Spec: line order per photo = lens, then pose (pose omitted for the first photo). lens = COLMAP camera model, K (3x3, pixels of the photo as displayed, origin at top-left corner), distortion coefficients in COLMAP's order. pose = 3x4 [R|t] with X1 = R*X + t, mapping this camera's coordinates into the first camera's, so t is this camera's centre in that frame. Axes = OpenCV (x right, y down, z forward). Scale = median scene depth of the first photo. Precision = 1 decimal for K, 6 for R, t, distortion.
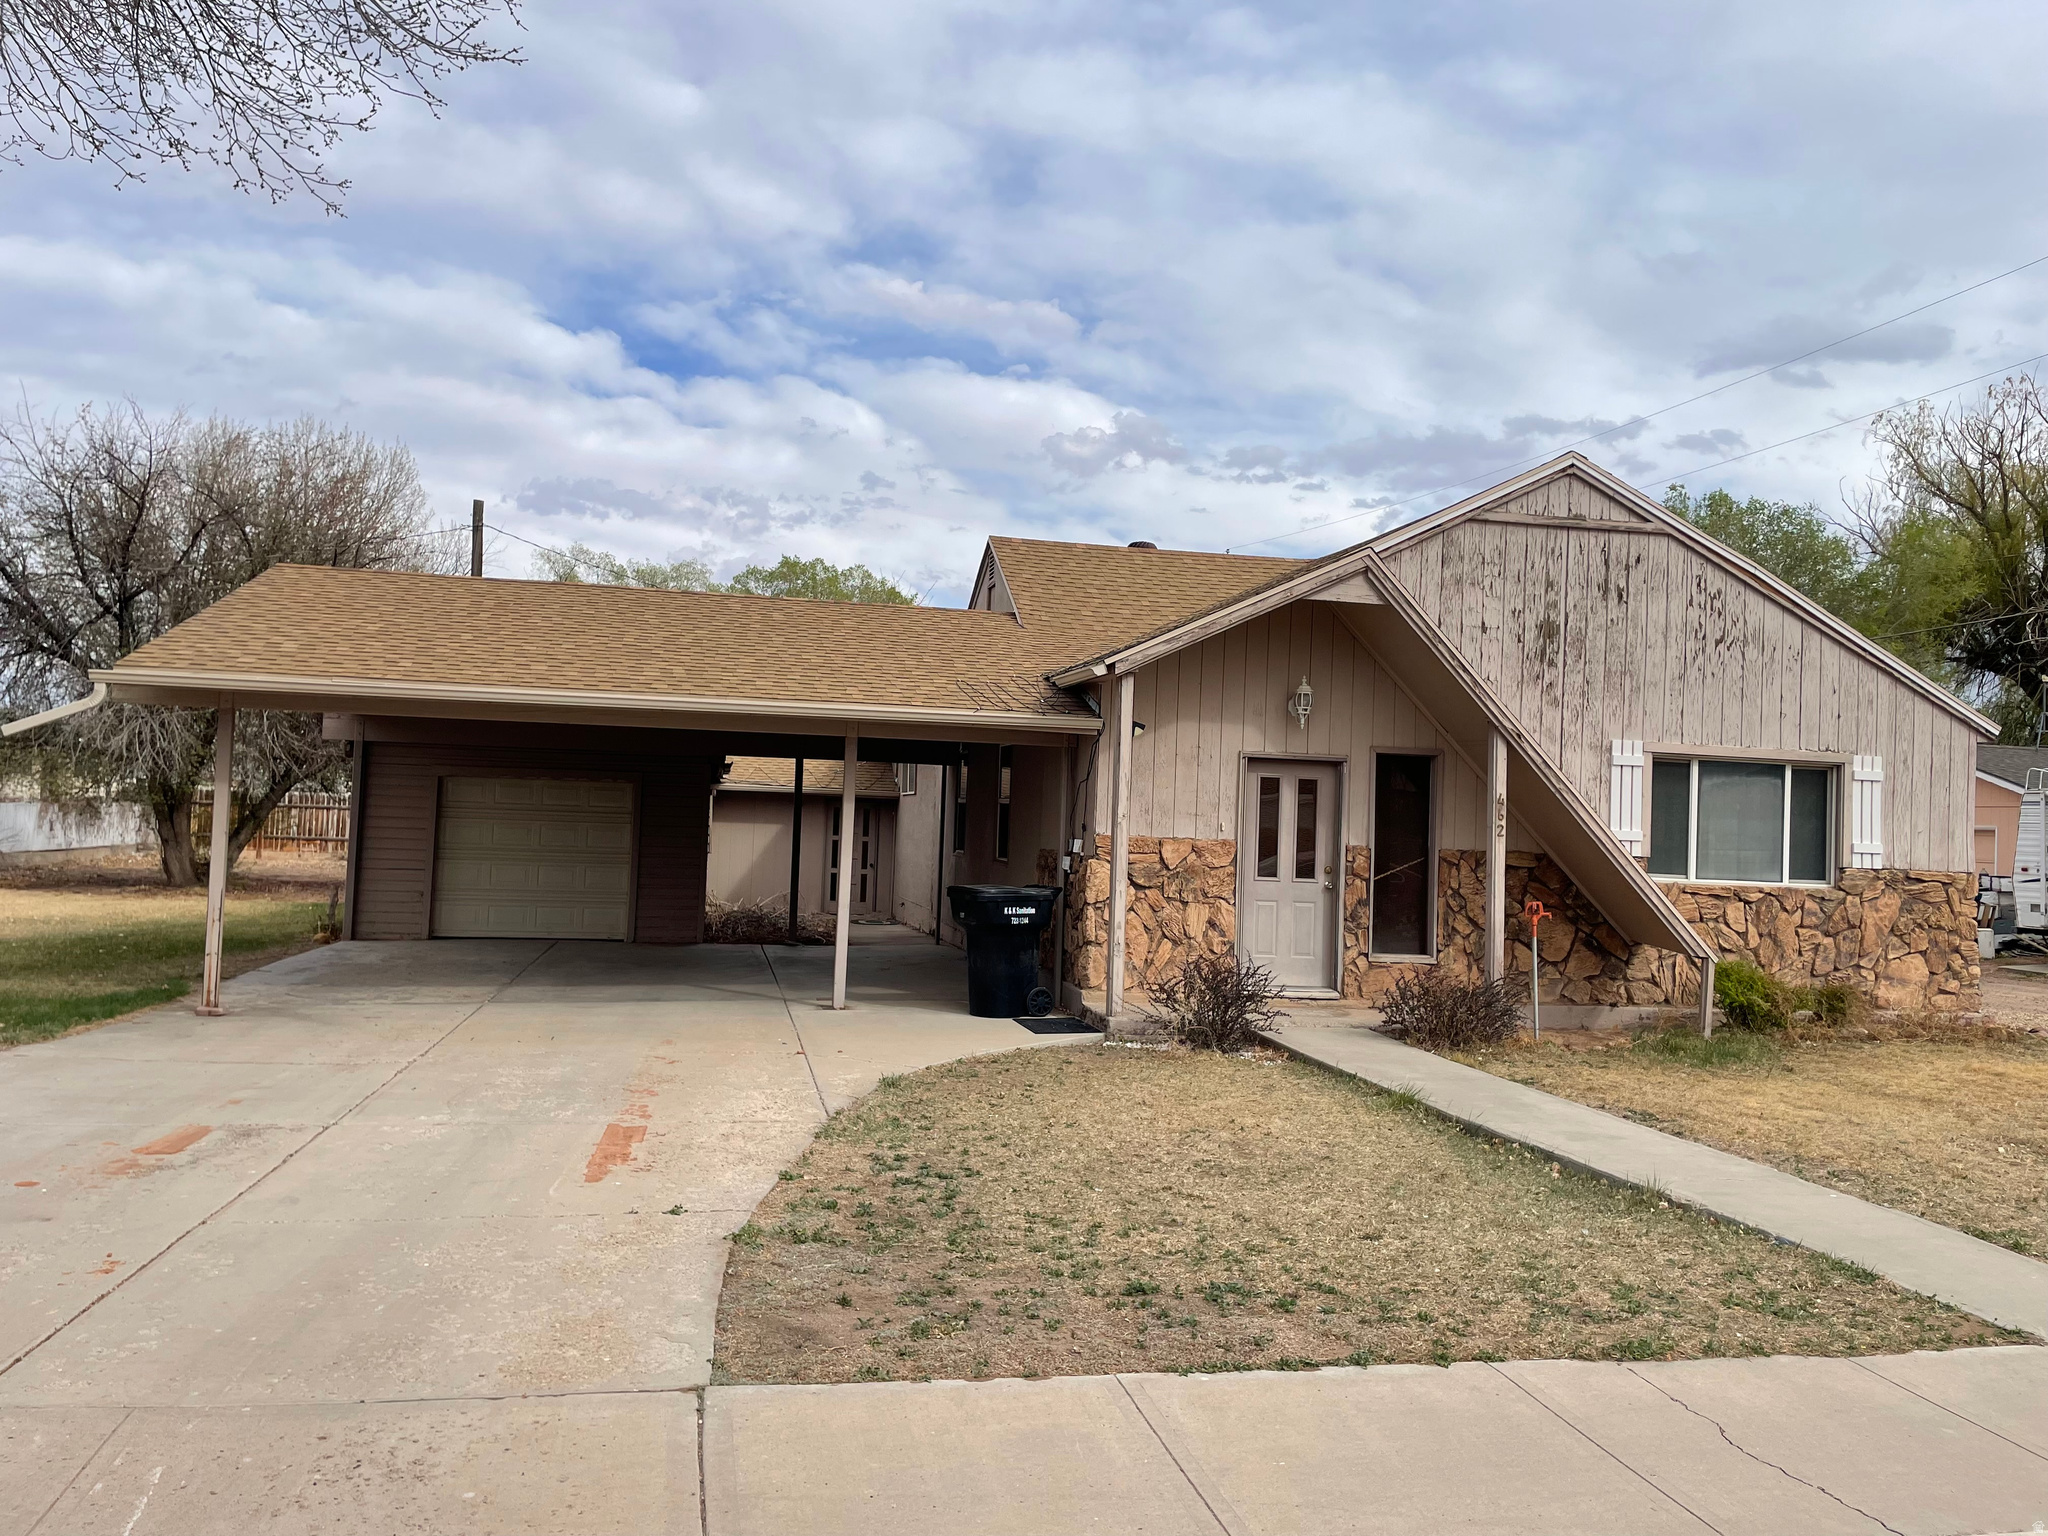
lens RADIAL K [[1577.8, 0, 1015.9], [0, 1577.8, 751.0], [0, 0, 1]] dist [0.096680, -0.130186]
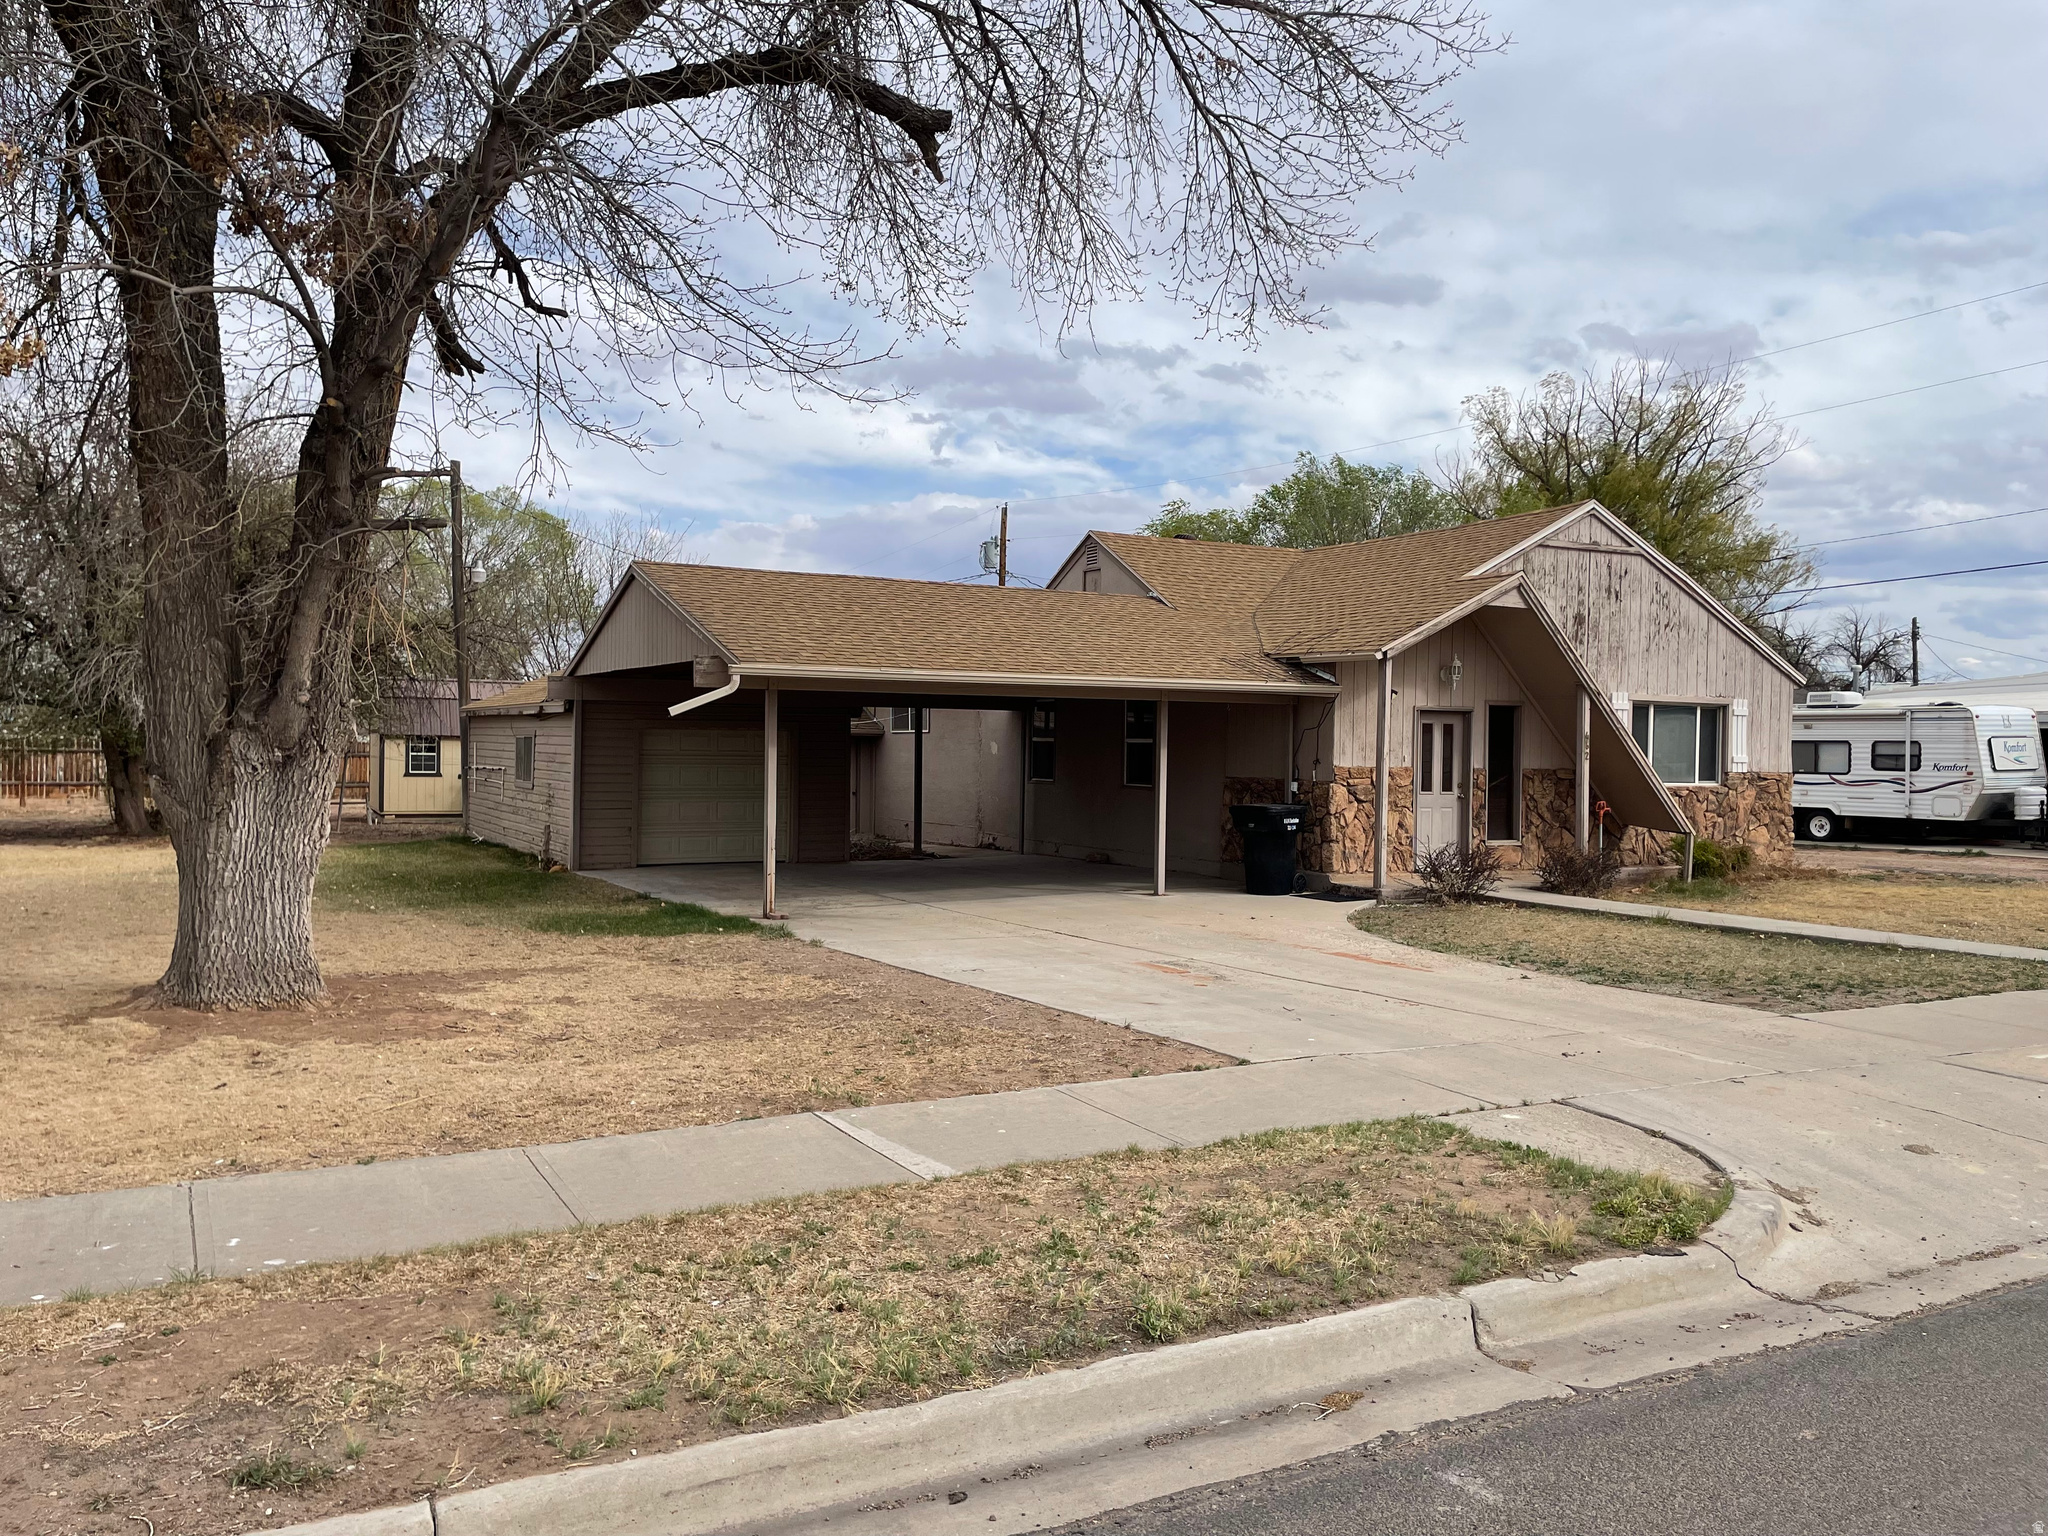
lens RADIAL K [[1574.7, 0, 1024.0], [0, 1574.7, 768.0], [0, 0, 1]] dist [0.095968, -0.128368]
pose [[0.954611, -0.029346, 0.296405, -0.597989], [0.010169, 0.997765, 0.066036, -0.040415], [-0.297681, -0.060024, 0.952777, -0.268172]]
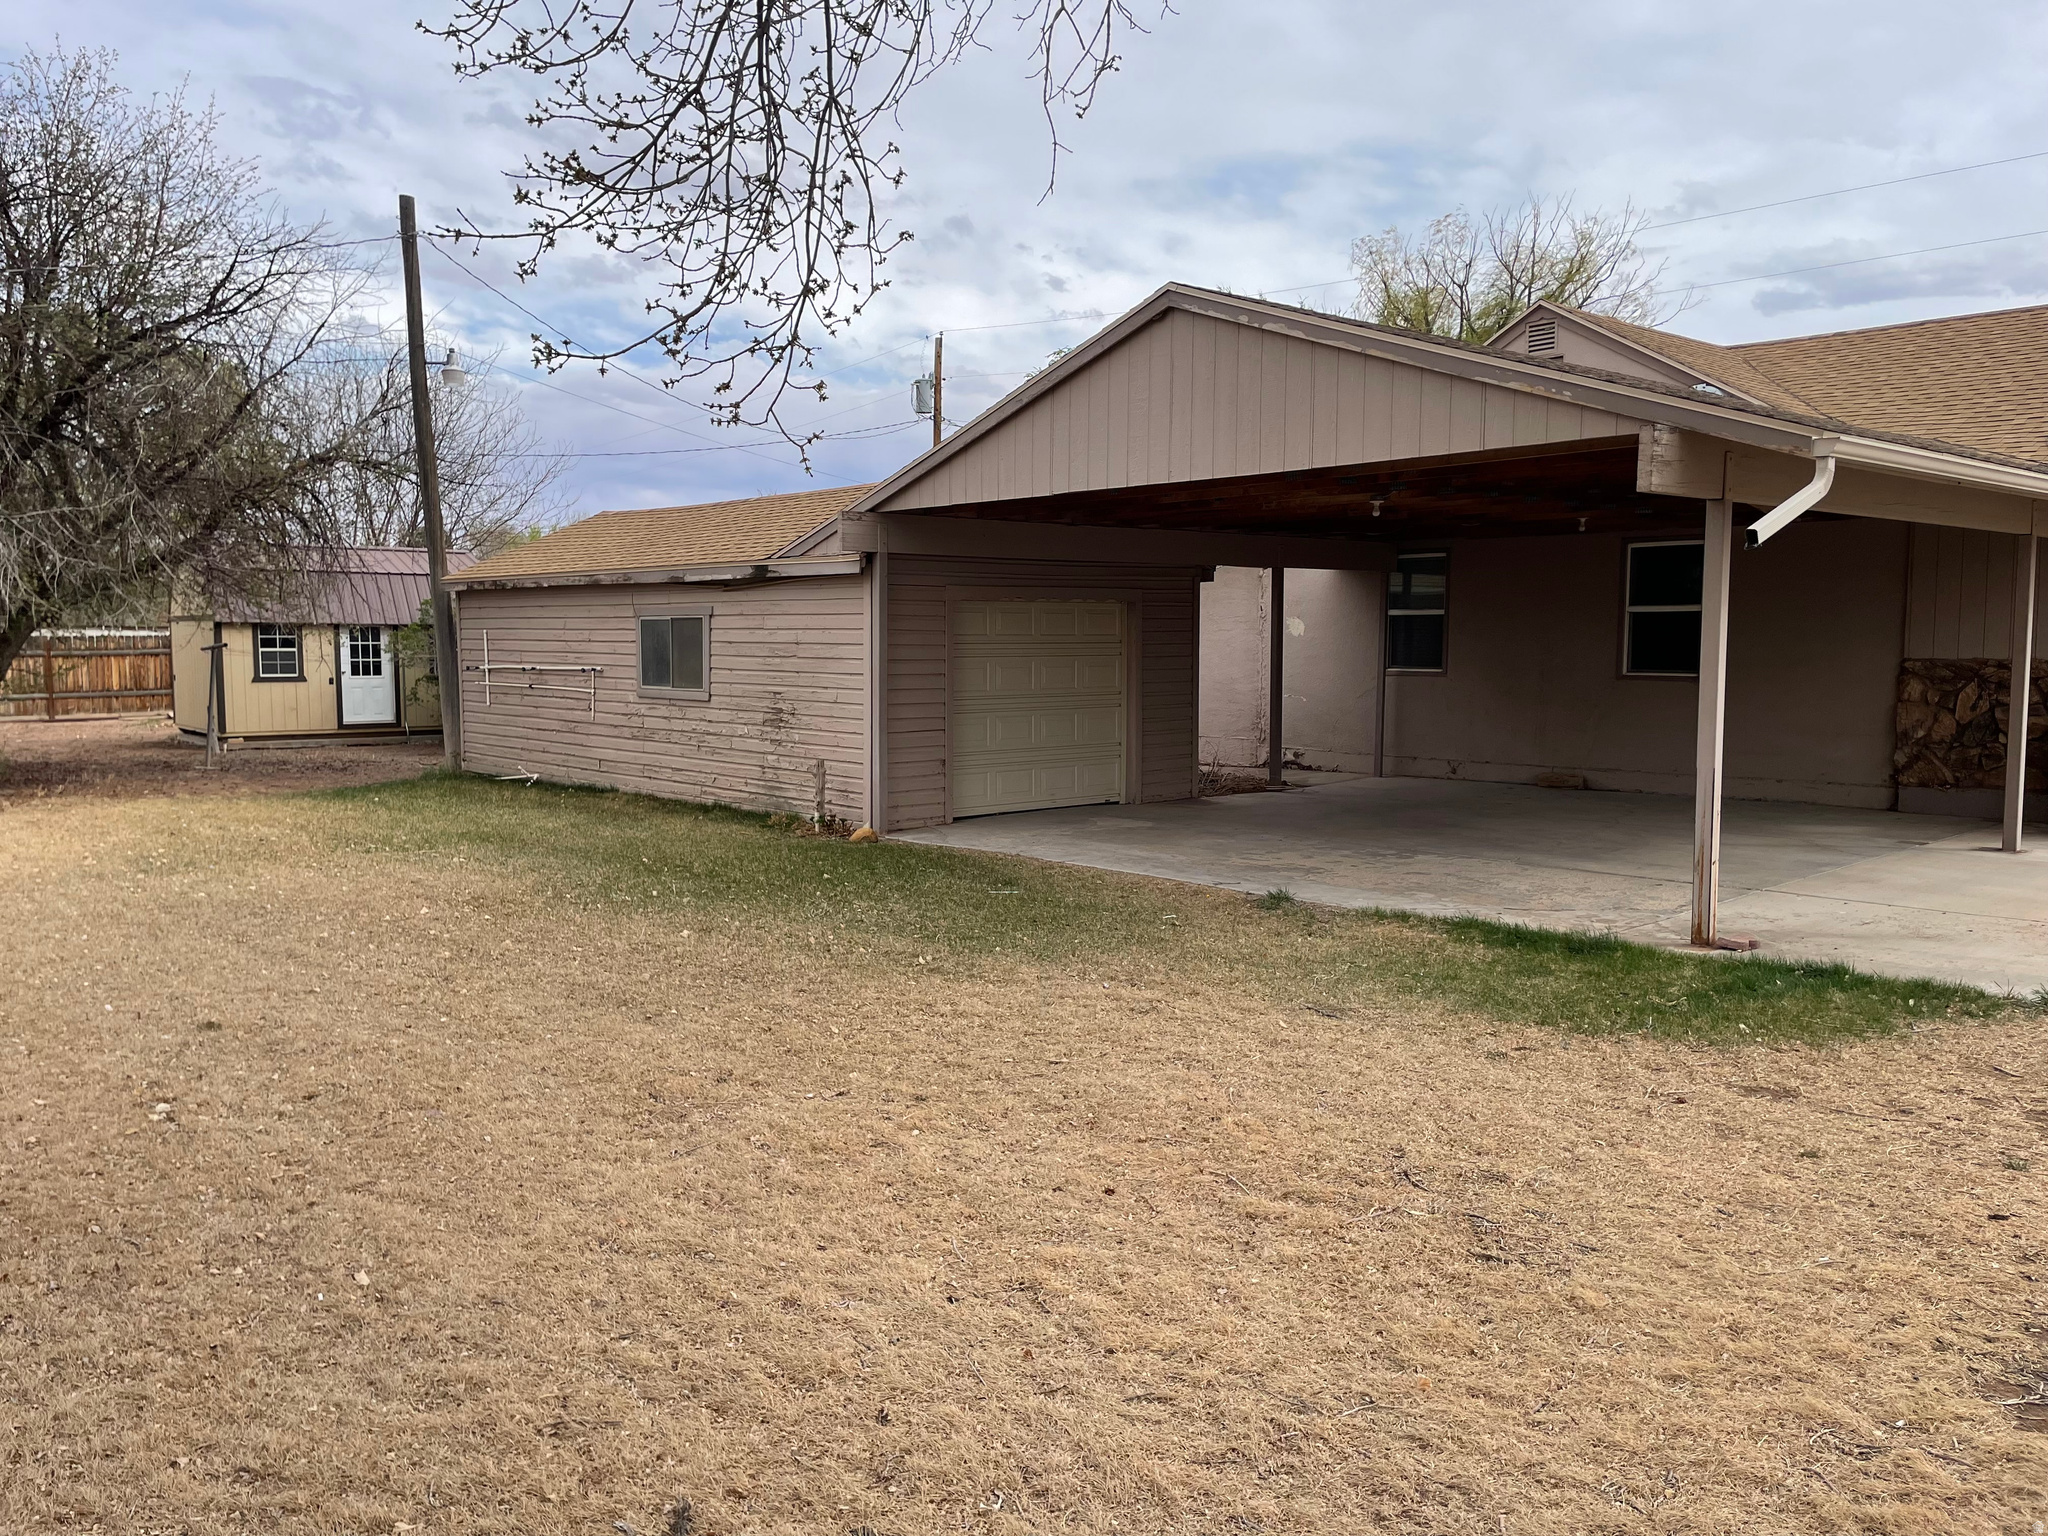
lens RADIAL K [[1574.7, 0, 1024.0], [0, 1574.7, 768.0], [0, 0, 1]] dist [0.095968, -0.128368]
pose [[0.857843, -0.080798, 0.507520, -0.960200], [0.011648, 0.990367, 0.137980, -0.010141], [-0.513780, -0.112454, 0.850520, 0.491023]]
